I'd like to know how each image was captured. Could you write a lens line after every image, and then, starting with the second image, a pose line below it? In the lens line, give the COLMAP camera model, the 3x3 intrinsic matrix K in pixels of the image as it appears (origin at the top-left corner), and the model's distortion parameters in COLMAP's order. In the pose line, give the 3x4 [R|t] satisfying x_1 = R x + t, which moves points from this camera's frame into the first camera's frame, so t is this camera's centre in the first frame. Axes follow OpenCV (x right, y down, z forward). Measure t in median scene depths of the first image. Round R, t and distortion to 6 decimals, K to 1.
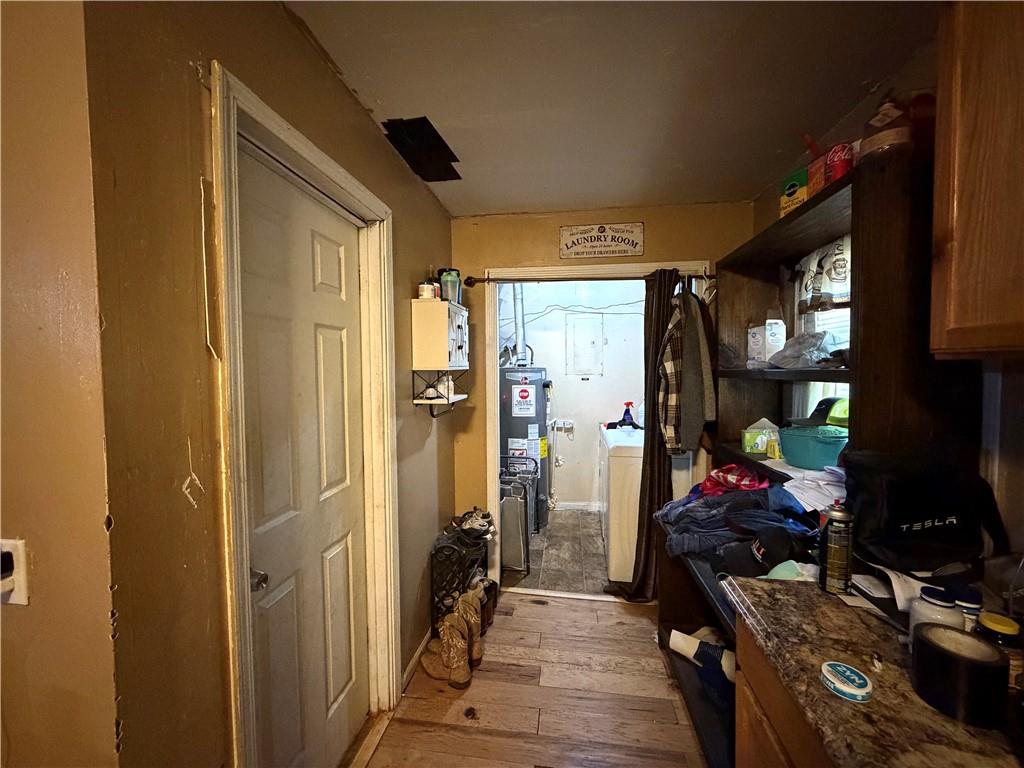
lens RADIAL K [[408.8, 0, 513.6], [0, 408.8, 383.7], [0, 0, 1]] dist [-0.001854, 0.000576]
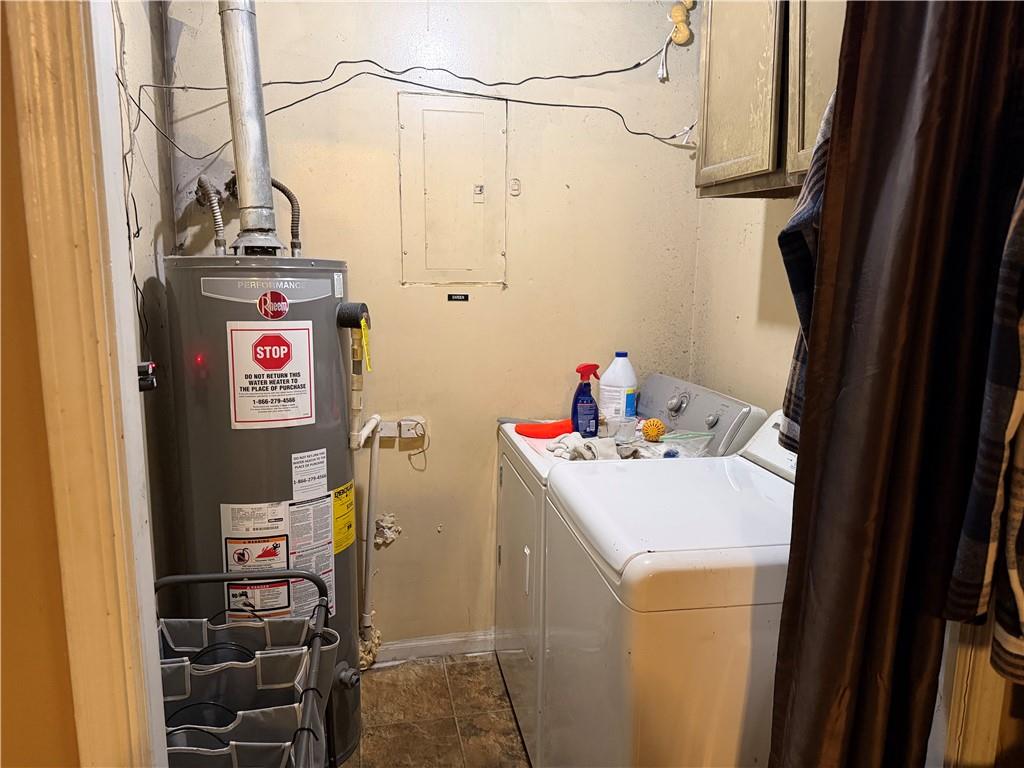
lens RADIAL K [[719.9, 0, 509.5], [0, 719.9, 386.8], [0, 0, 1]] dist [0.069735, -0.086947]
pose [[0.942939, -0.038847, 0.330692, 0.012744], [-0.003339, 0.992017, 0.126056, -0.014219], [-0.332949, -0.119967, 0.935282, 0.443899]]
